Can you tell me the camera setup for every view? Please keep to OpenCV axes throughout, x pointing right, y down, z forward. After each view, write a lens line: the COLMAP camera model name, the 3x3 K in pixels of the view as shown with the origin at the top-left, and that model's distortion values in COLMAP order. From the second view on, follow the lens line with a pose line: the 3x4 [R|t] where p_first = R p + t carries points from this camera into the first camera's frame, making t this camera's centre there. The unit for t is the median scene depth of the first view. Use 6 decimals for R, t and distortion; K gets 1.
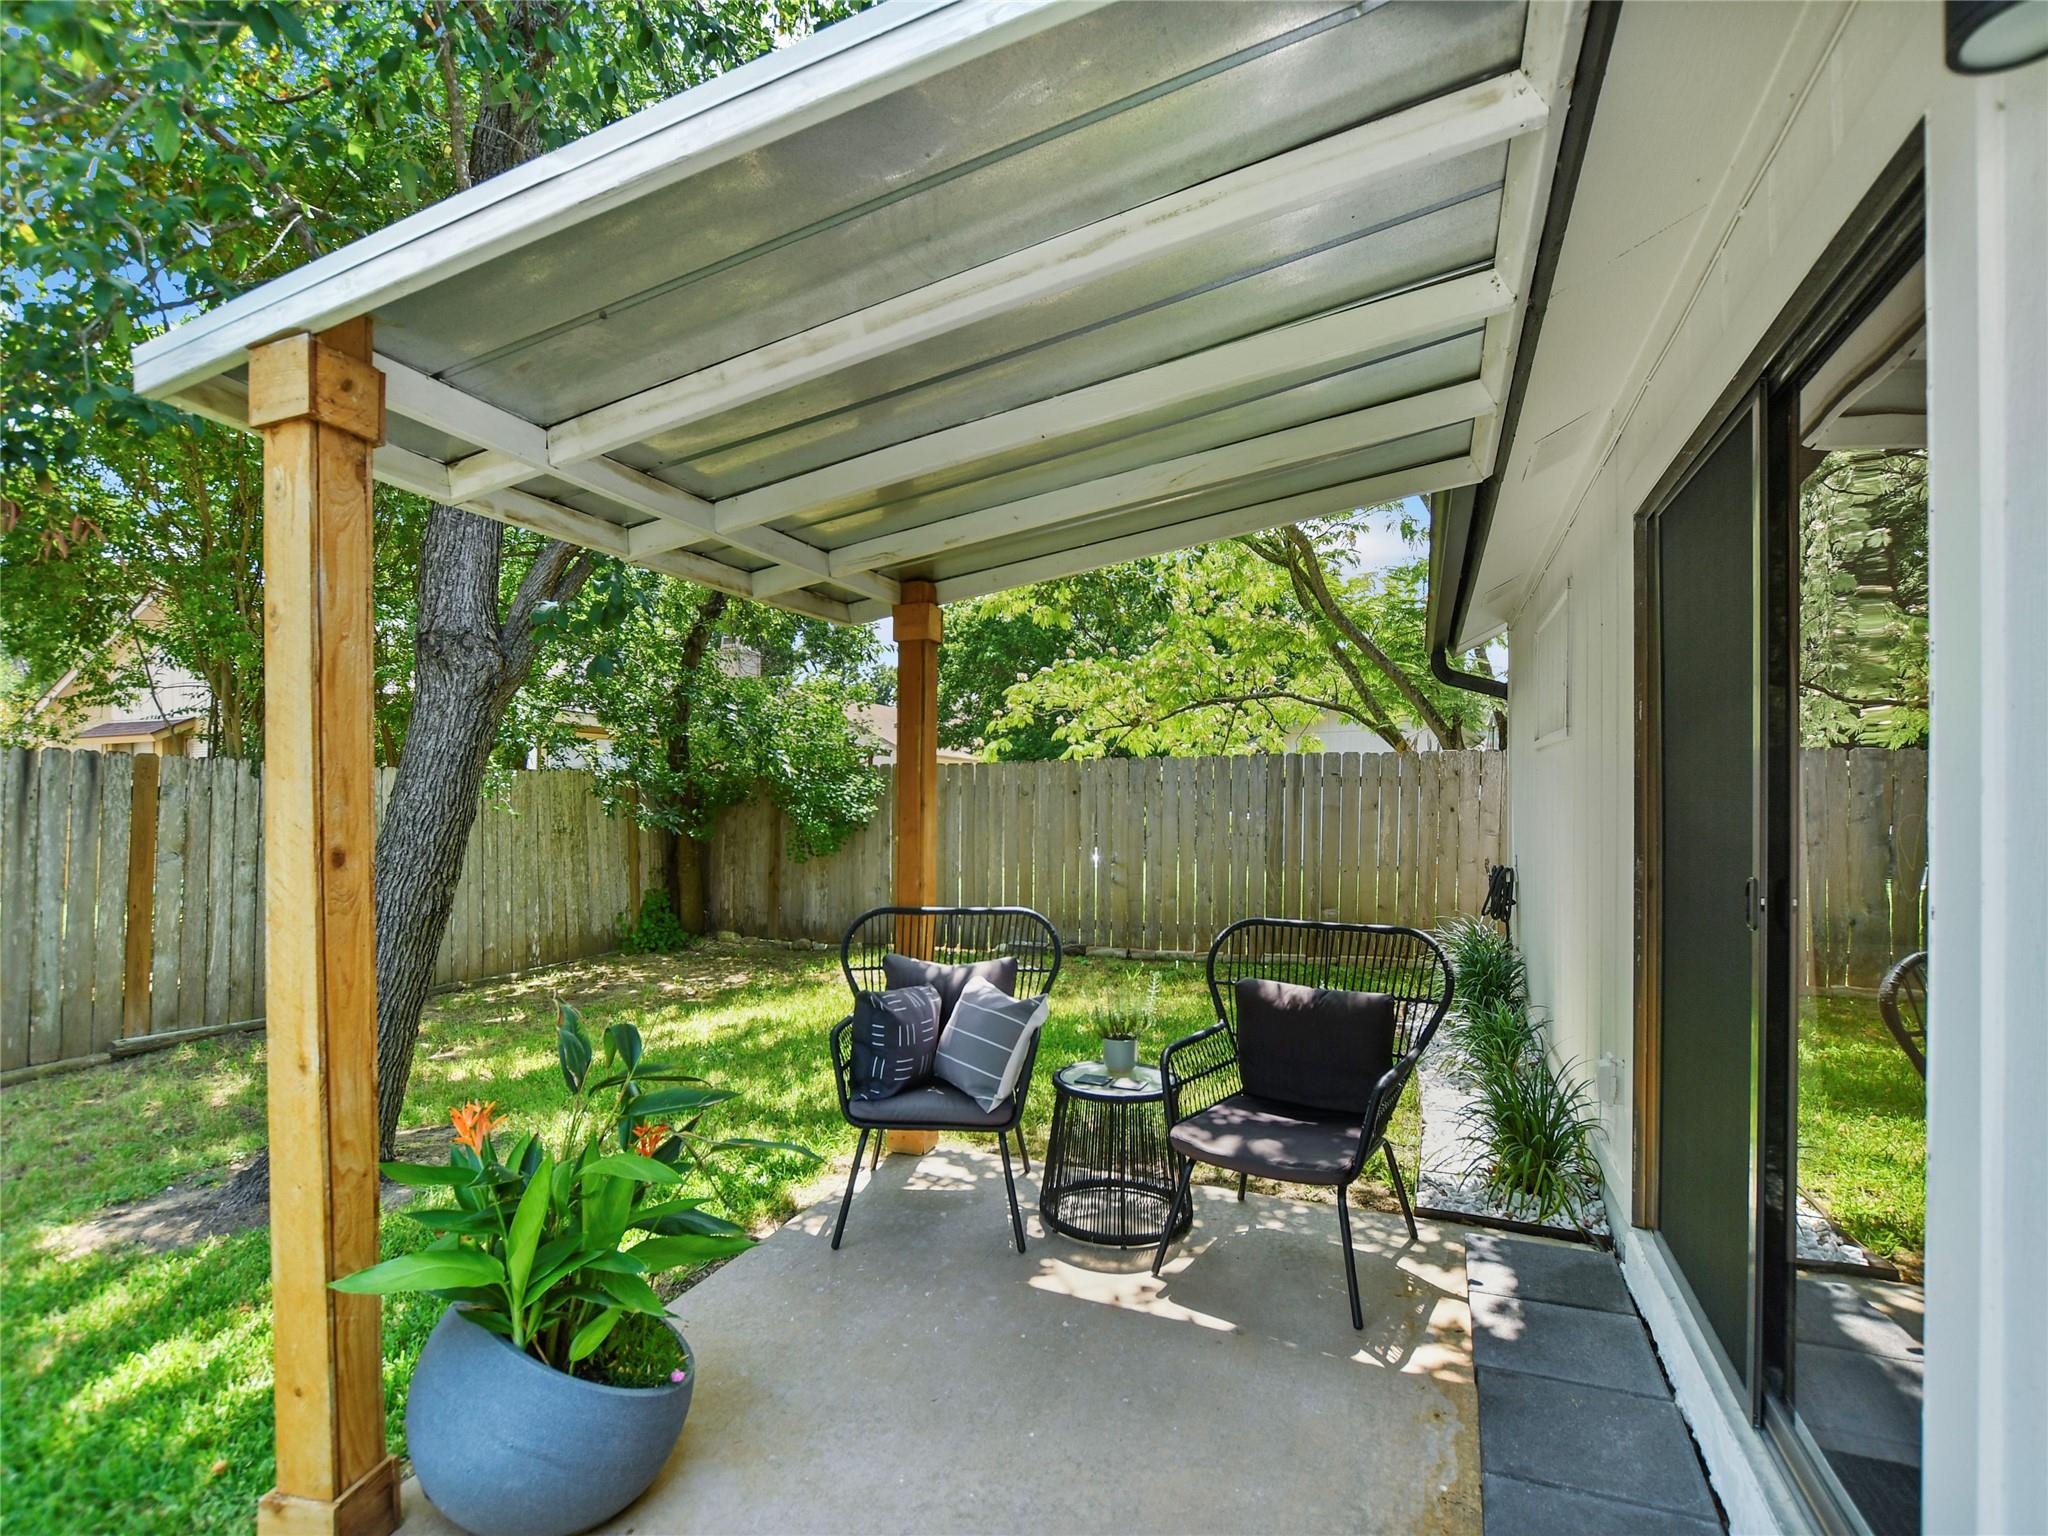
lens RADIAL K [[1009.2, 0, 1006.9], [0, 1009.2, 778.1], [0, 0, 1]] dist [-0.030712, 0.001648]
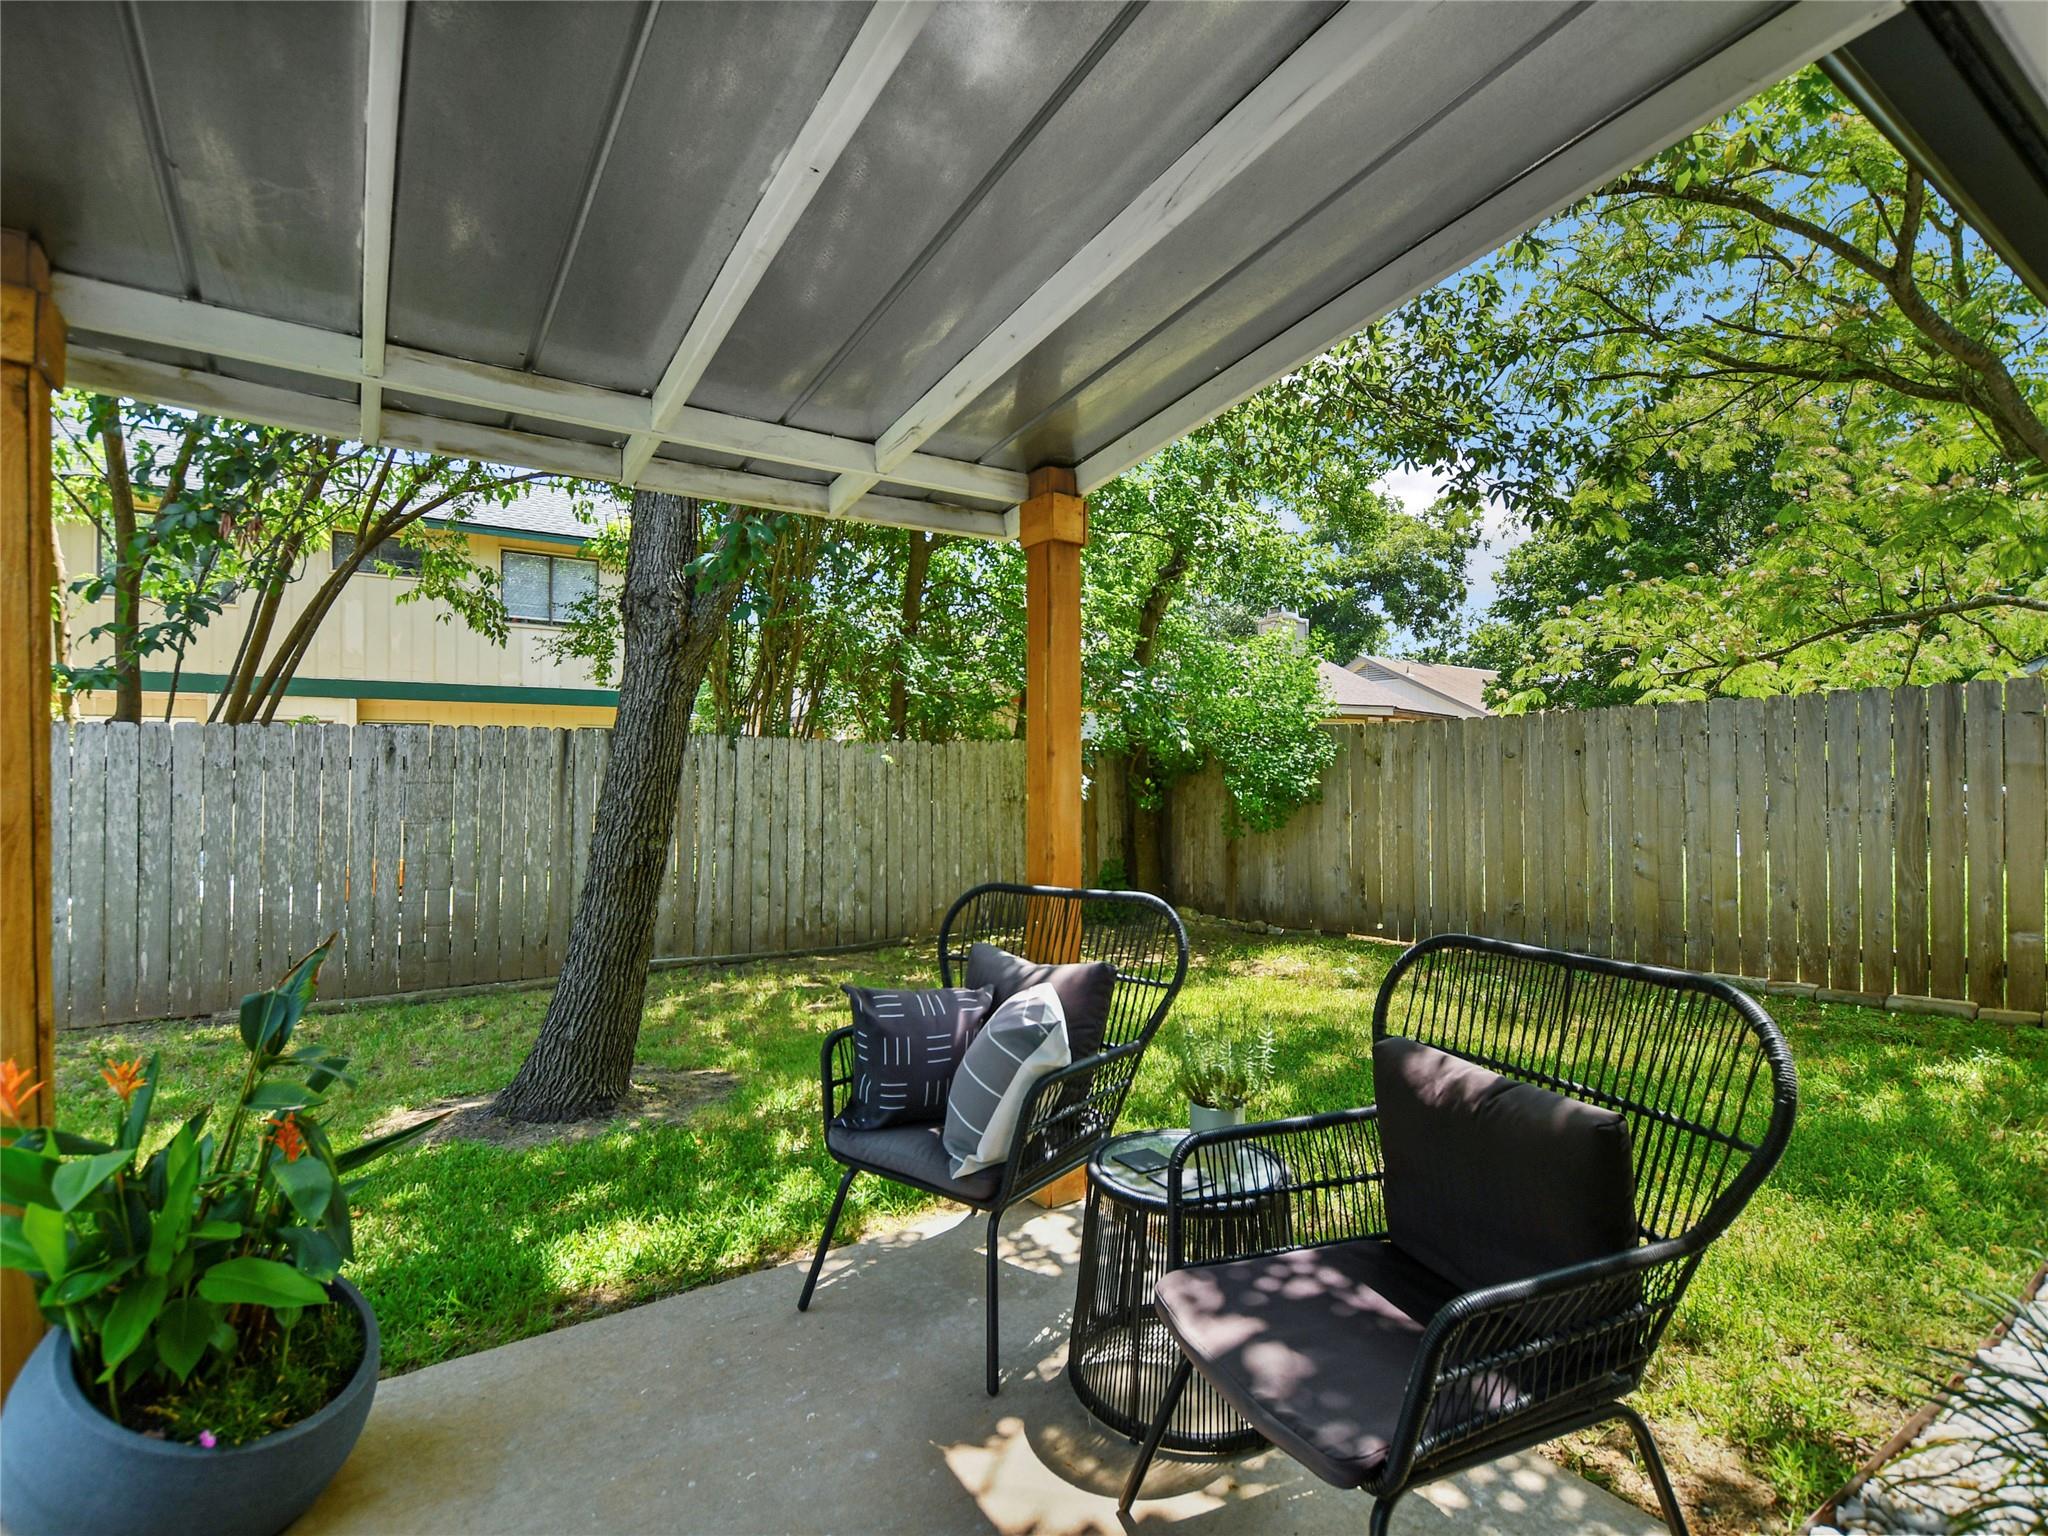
lens RADIAL K [[1000.7, 0, 1023.2], [0, 1000.7, 739.8], [0, 0, 1]] dist [-0.011858, -0.000068]
pose [[0.826532, -0.026964, -0.562244, 0.343682], [0.018347, 0.999612, -0.020967, 0.032745], [0.562591, 0.007015, 0.826705, 0.362859]]
